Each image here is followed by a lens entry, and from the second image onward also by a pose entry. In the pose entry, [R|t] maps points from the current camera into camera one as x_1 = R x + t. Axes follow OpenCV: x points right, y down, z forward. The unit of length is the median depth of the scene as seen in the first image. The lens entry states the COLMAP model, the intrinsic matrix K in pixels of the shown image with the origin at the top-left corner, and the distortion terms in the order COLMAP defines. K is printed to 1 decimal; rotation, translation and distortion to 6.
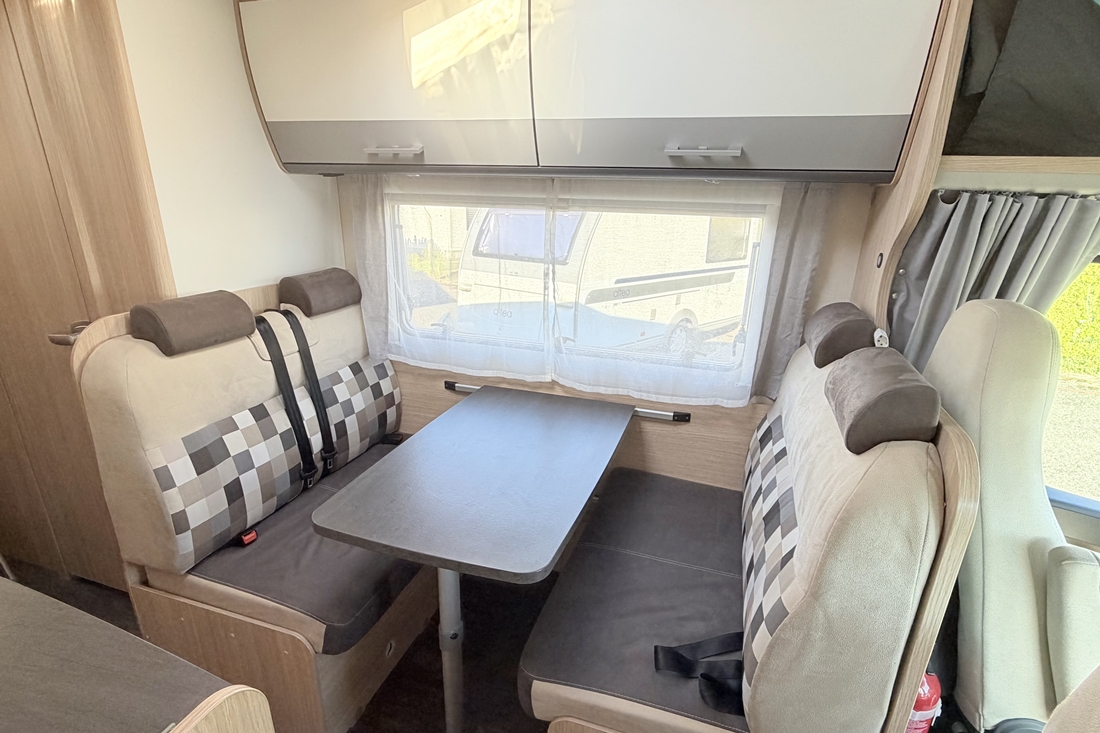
lens RADIAL K [[558.3, 0, 547.5], [0, 558.3, 393.4], [0, 0, 1]] dist [-0.000119, 0.000421]
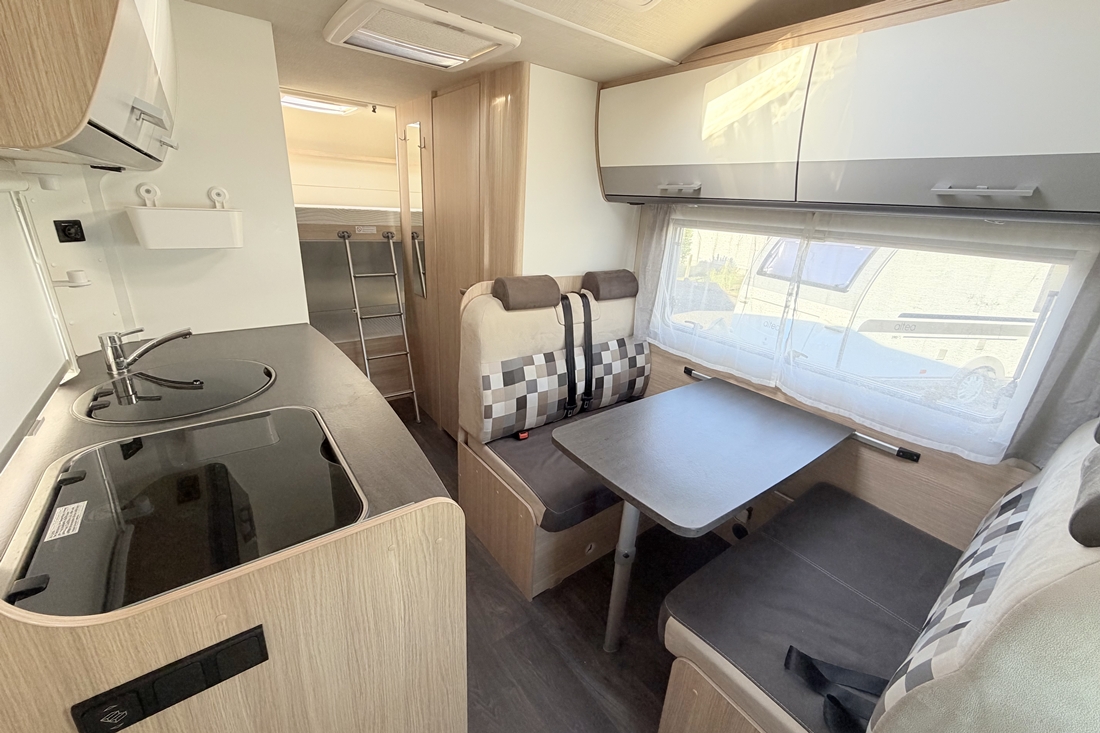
lens RADIAL K [[437.8, 0, 548.5], [0, 437.8, 354.9], [0, 0, 1]] dist [0.001206, 0.000163]
pose [[0.826003, 0.209838, -0.523150, 0.087756], [-0.232352, 0.972356, 0.023156, 0.000731], [0.513547, 0.102428, 0.851926, -0.004194]]
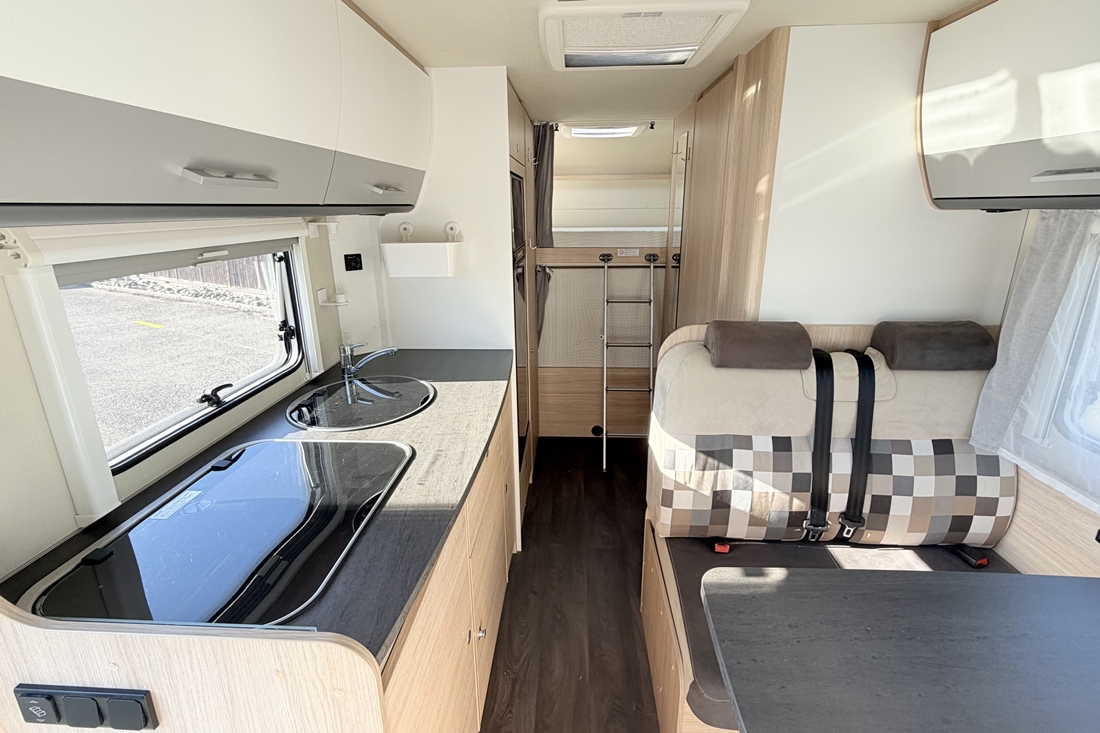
lens RADIAL K [[473.4, 0, 548.3], [0, 473.4, 337.9], [0, 0, 1]] dist [0.000215, -0.000004]
pose [[0.264240, 0.235704, -0.935211, 0.113242], [-0.321564, 0.935723, 0.144976, -0.121037], [0.909271, 0.262422, 0.323050, 0.266359]]
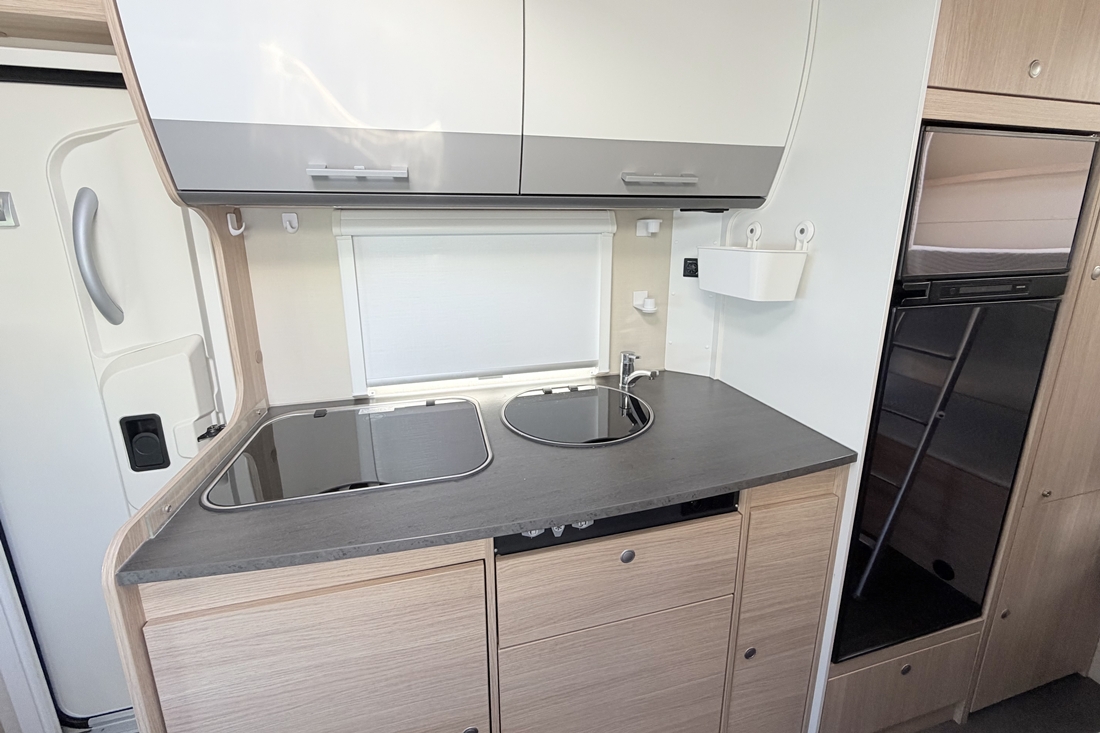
lens RADIAL K [[447.7, 0, 552.2], [0, 447.7, 328.9], [0, 0, 1]] dist [0.001425, 0.000046]
pose [[-0.830908, 0.106102, -0.546200, -0.287794], [-0.206424, 0.852813, 0.479687, -0.231616], [0.516702, 0.511325, -0.686707, 0.642314]]
